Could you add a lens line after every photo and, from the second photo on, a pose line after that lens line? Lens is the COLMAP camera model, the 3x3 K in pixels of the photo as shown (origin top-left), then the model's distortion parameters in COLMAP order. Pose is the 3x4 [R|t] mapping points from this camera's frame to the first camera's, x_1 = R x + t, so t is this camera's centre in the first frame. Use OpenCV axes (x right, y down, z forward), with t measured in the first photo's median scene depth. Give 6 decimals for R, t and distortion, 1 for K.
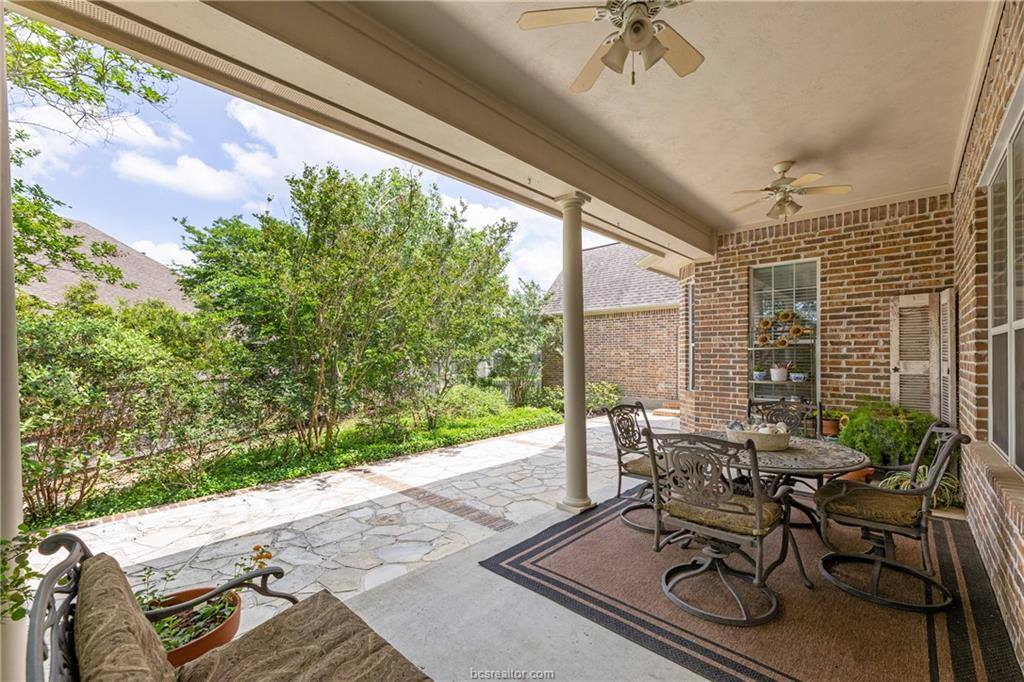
lens RADIAL K [[413.4, 0, 515.8], [0, 413.4, 351.4], [0, 0, 1]] dist [0.002036, 0.000034]
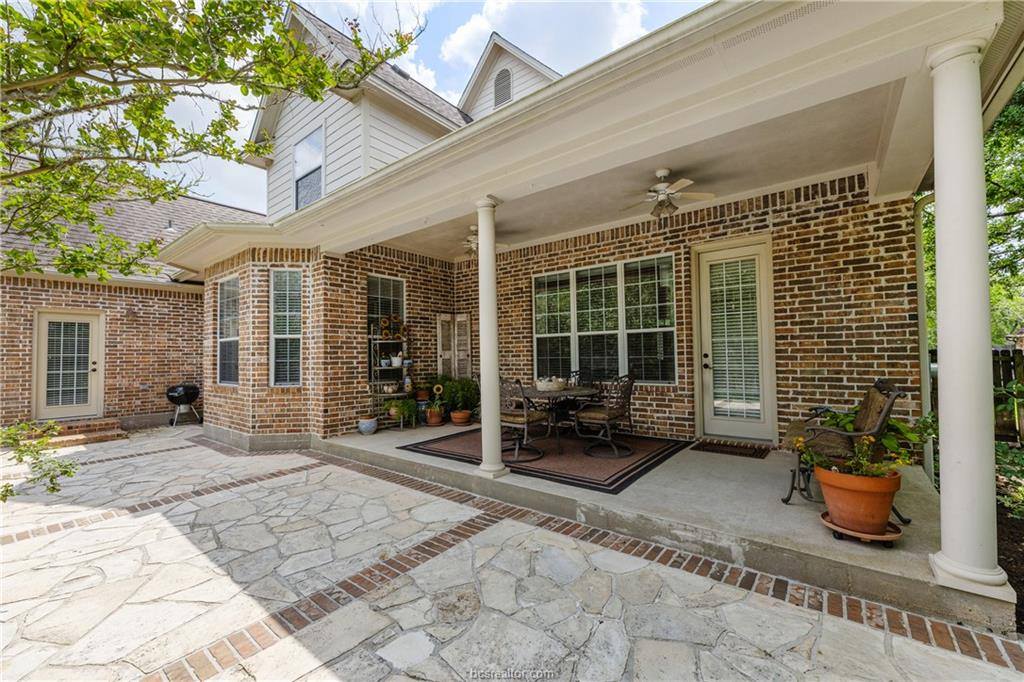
lens RADIAL K [[413.4, 0, 513.8], [0, 413.4, 341.8], [0, 0, 1]] dist [0.002036, 0.000034]
pose [[-0.095155, 0.035678, 0.994823, -0.662178], [0.002239, 0.999363, -0.035627, 0.037619], [-0.995460, -0.001162, -0.095174, 0.698434]]
